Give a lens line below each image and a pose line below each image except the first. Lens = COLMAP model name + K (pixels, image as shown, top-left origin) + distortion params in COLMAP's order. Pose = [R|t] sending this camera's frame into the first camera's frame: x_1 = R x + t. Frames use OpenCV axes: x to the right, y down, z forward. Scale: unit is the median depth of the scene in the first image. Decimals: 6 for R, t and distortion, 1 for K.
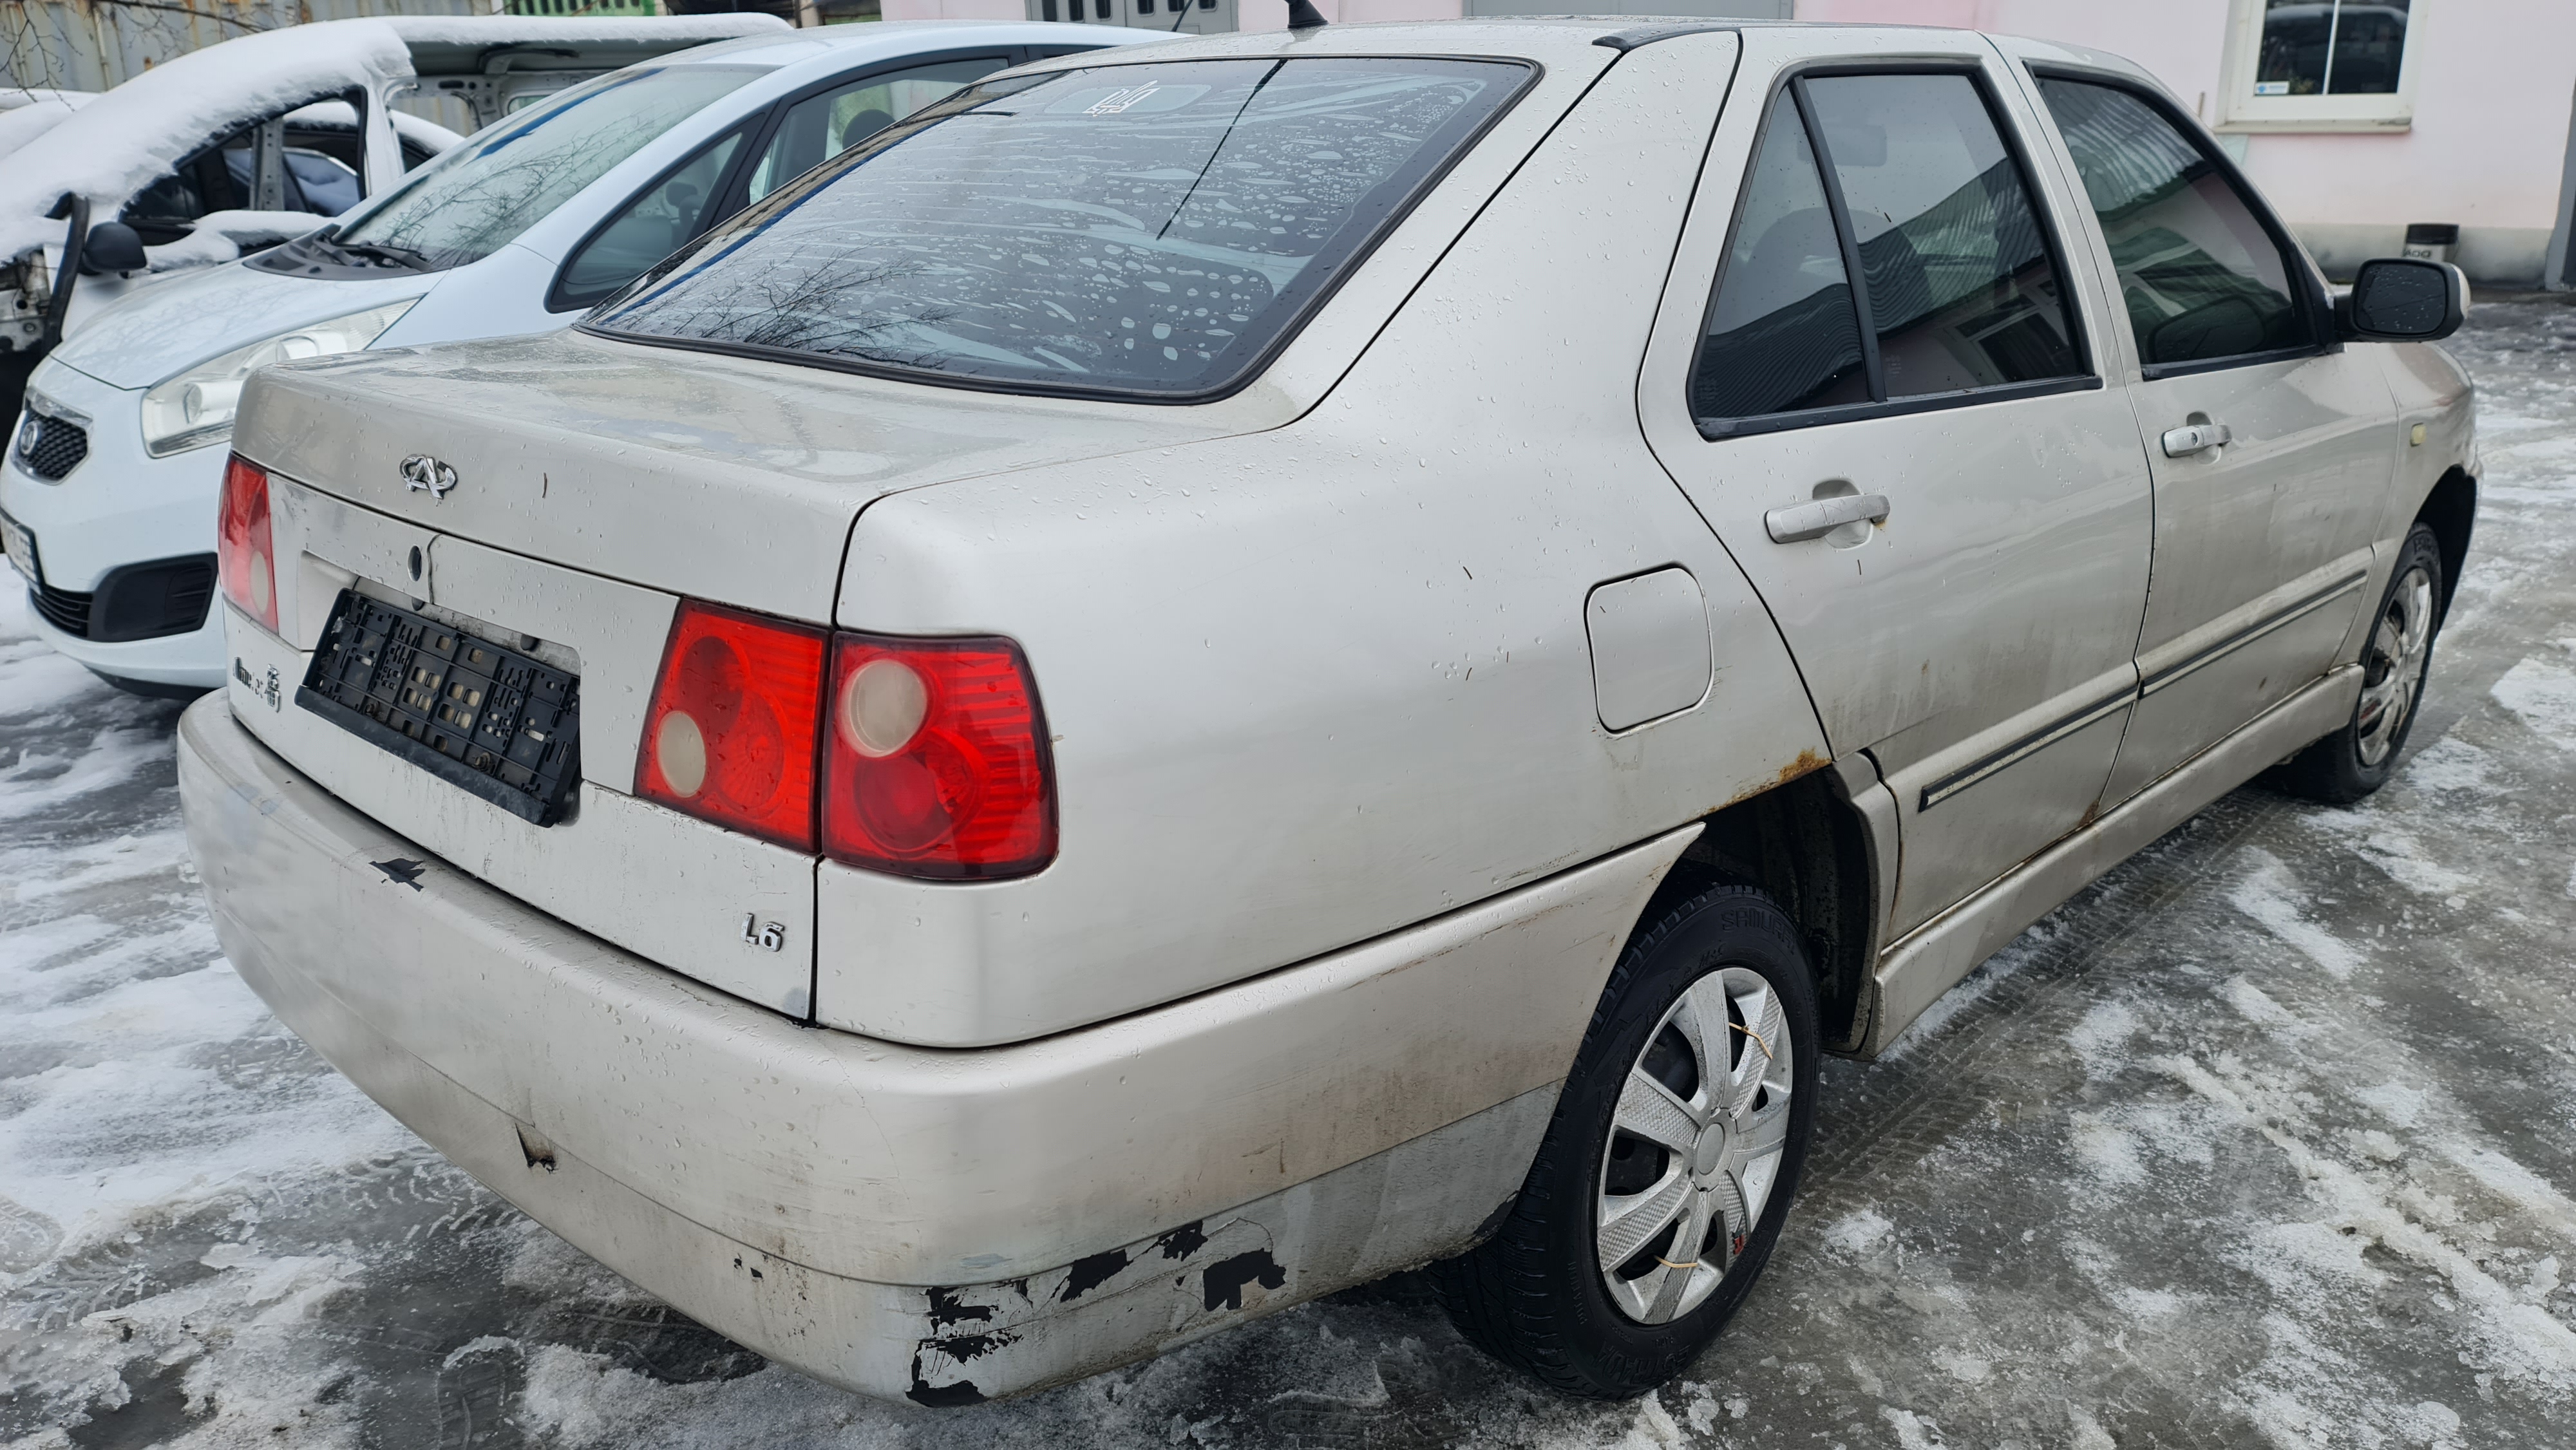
lens RADIAL K [[1878.1, 0, 1246.2], [0, 1878.1, 721.7], [0, 0, 1]] dist [0.089099, -0.101713]
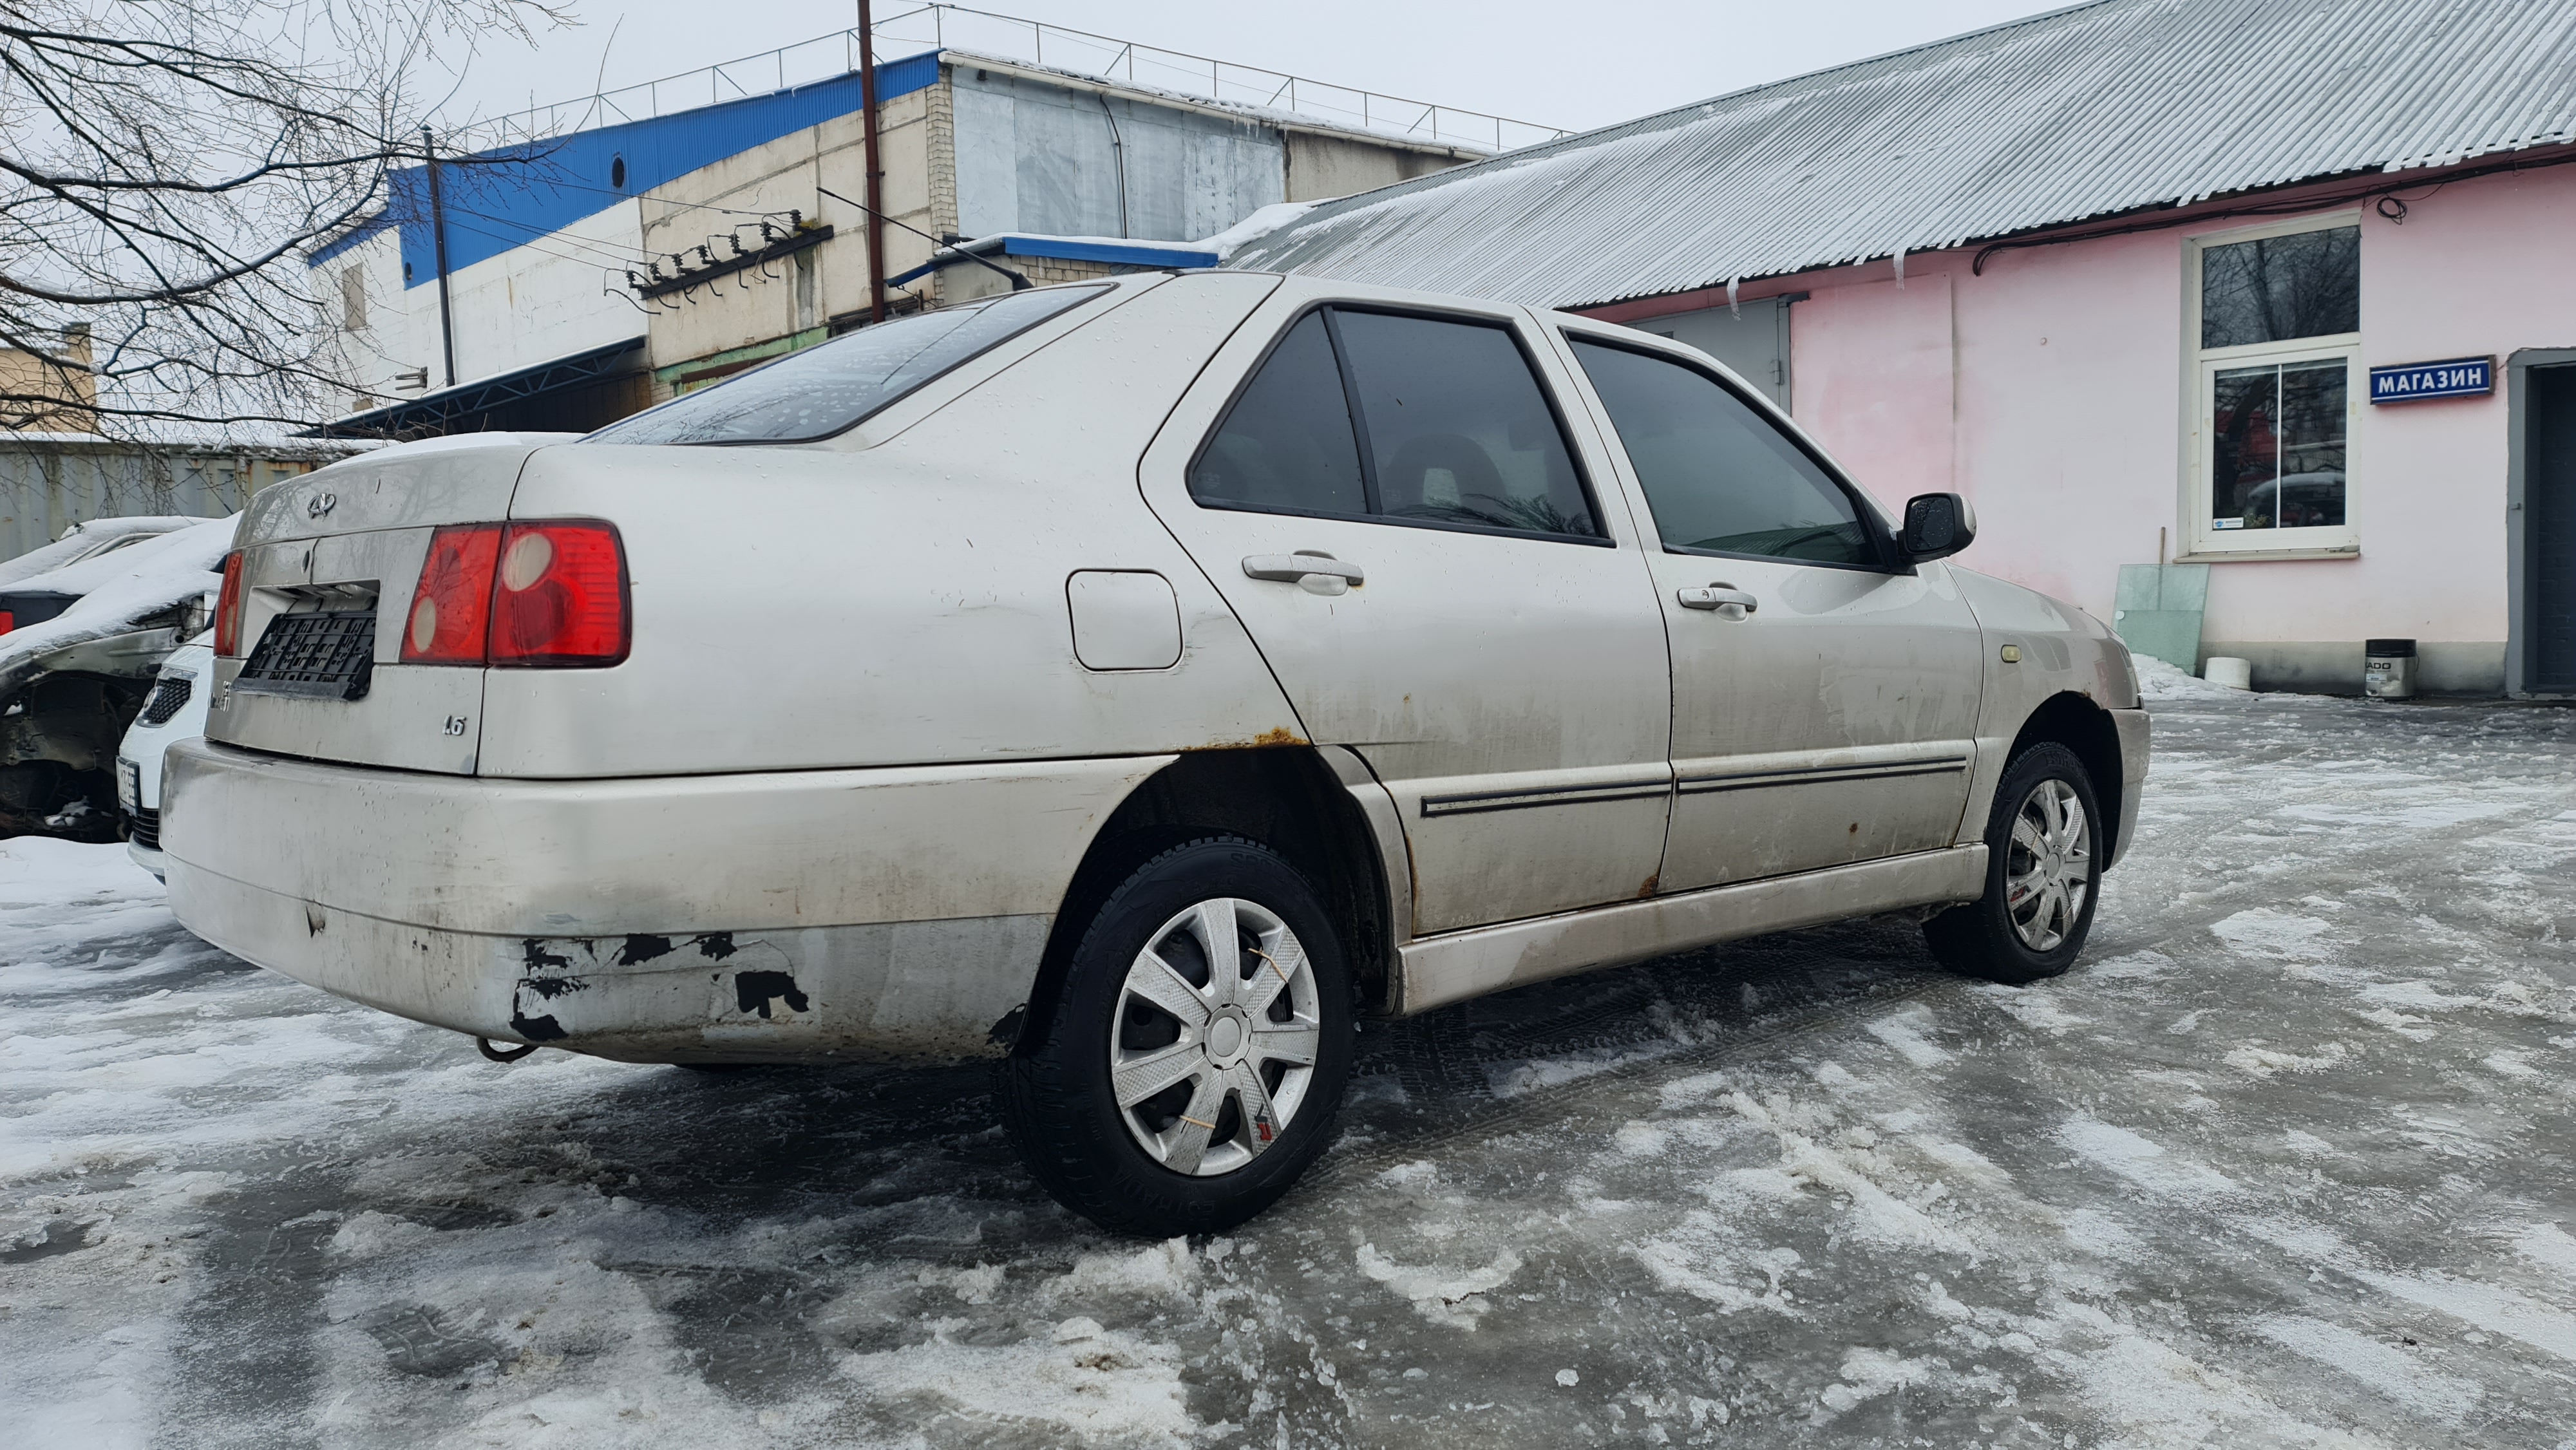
lens RADIAL K [[1878.1, 0, 1246.2], [0, 1878.1, 721.7], [0, 0, 1]] dist [0.089099, -0.101713]
pose [[0.997450, 0.006559, -0.071067, 0.368952], [-0.023851, 0.969154, -0.245298, 0.350904], [0.067266, 0.246368, 0.966839, -0.338471]]
